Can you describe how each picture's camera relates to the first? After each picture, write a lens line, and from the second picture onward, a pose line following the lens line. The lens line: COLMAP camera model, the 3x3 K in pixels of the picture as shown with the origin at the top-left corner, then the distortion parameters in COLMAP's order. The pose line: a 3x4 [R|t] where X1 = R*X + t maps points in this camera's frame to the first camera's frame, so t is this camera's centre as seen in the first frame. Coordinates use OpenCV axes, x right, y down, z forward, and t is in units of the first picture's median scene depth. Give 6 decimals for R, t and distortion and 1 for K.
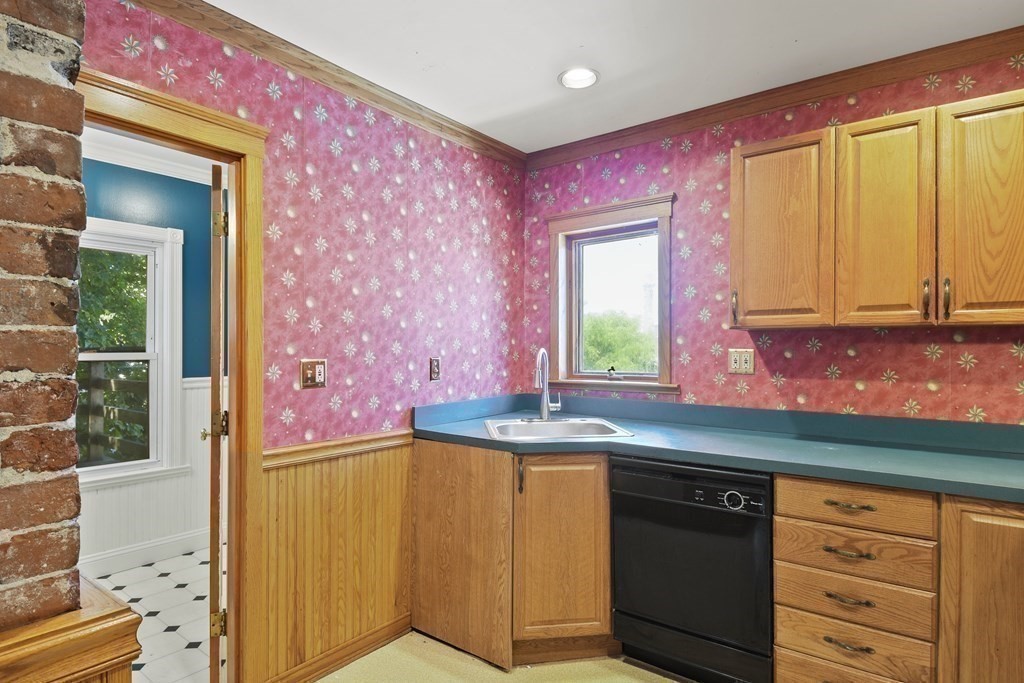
lens RADIAL K [[544.3, 0, 513.6], [0, 544.3, 351.8], [0, 0, 1]] dist [0.003559, -0.000527]
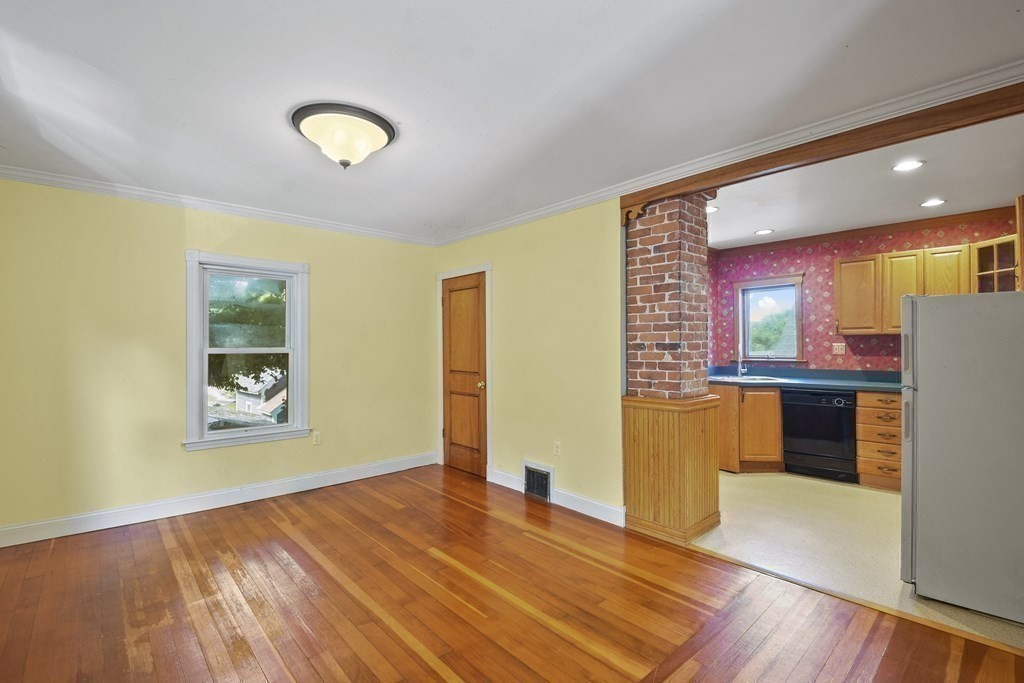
lens RADIAL K [[461.6, 0, 511.9], [0, 461.6, 346.5], [0, 0, 1]] dist [-0.014431, -0.000921]
pose [[0.981723, -0.008038, -0.190145, -0.572893], [0.007583, 0.999966, -0.003120, 0.002401], [0.190163, 0.001621, 0.981751, -1.162676]]
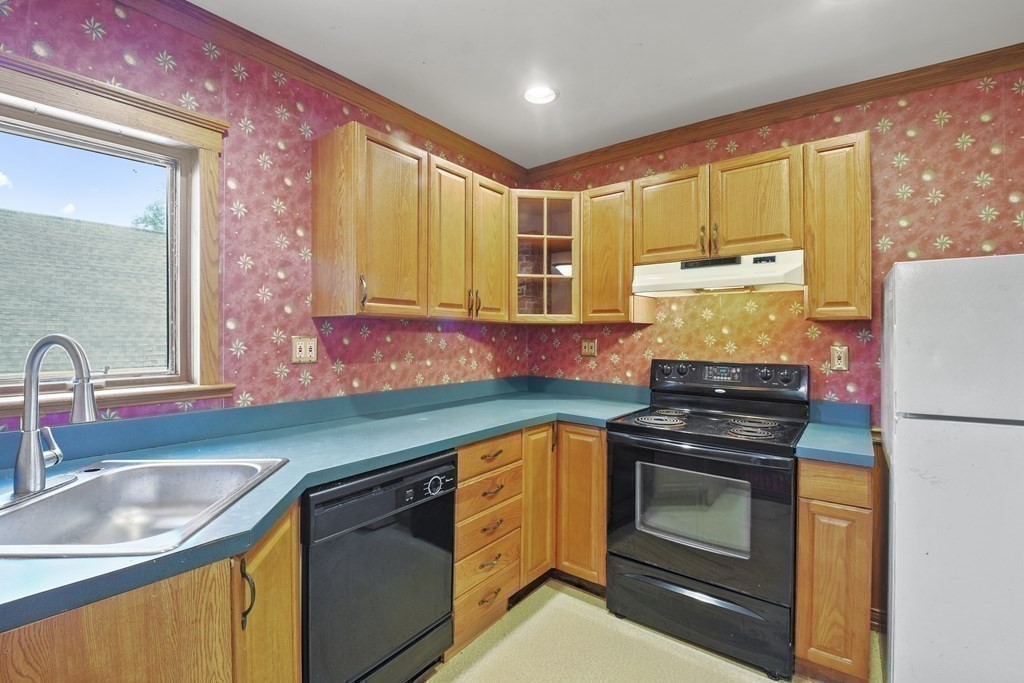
lens RADIAL K [[468.4, 0, 499.5], [0, 468.4, 331.8], [0, 0, 1]] dist [0.016065, -0.021784]
pose [[0.002165, 0.004422, 0.999988, -0.385267], [-0.001788, 0.999989, -0.004418, -0.009605], [-0.999996, -0.001779, 0.002173, 0.711563]]
